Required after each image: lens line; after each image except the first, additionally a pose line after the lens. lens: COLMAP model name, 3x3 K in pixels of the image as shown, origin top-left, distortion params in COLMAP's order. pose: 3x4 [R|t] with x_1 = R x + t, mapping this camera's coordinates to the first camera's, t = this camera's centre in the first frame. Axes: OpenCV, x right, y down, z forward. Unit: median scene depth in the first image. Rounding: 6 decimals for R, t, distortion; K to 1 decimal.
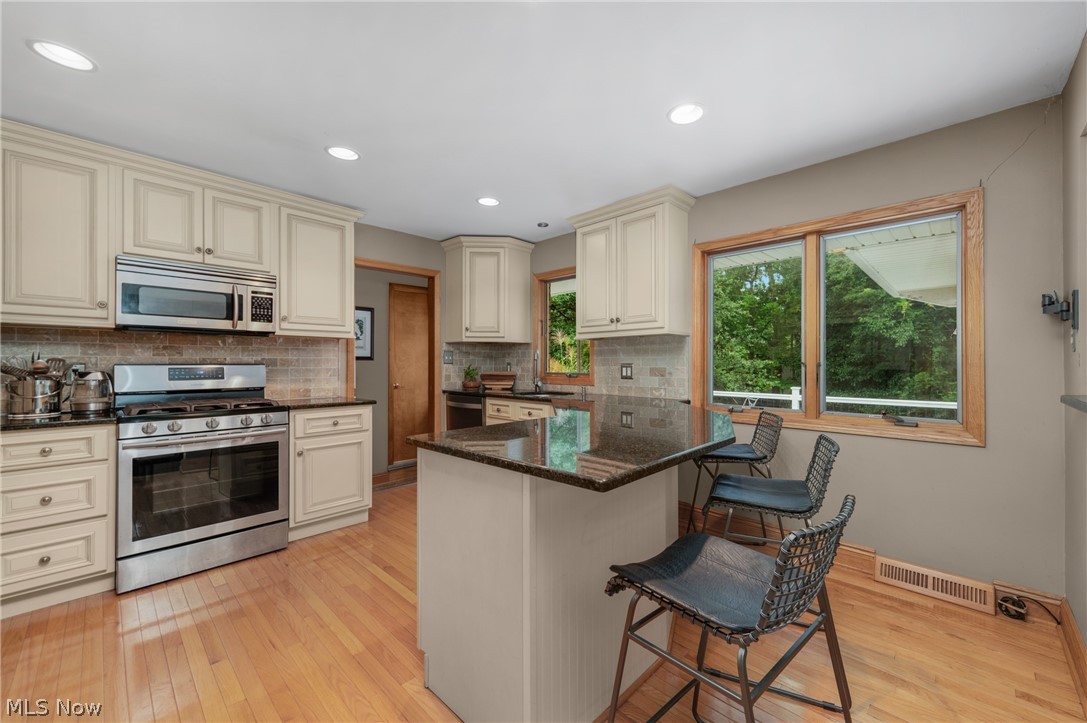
lens RADIAL K [[437.4, 0, 554.8], [0, 437.4, 359.4], [0, 0, 1]] dist [0.012765, -0.002067]
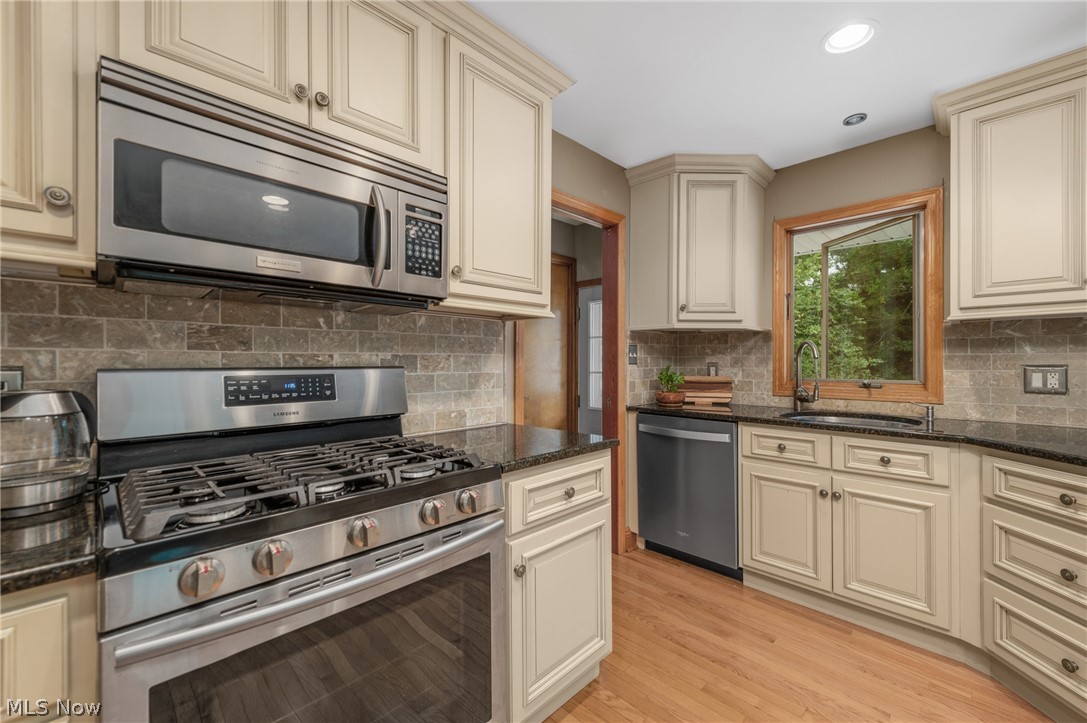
lens RADIAL K [[437.4, 0, 552.1], [0, 437.4, 360.1], [0, 0, 1]] dist [0.012765, -0.002067]
pose [[0.999998, -0.000056, -0.002089, -0.524385], [0.000068, 0.999983, 0.005801, 0.000148], [0.002089, -0.005802, 0.999981, 0.538435]]
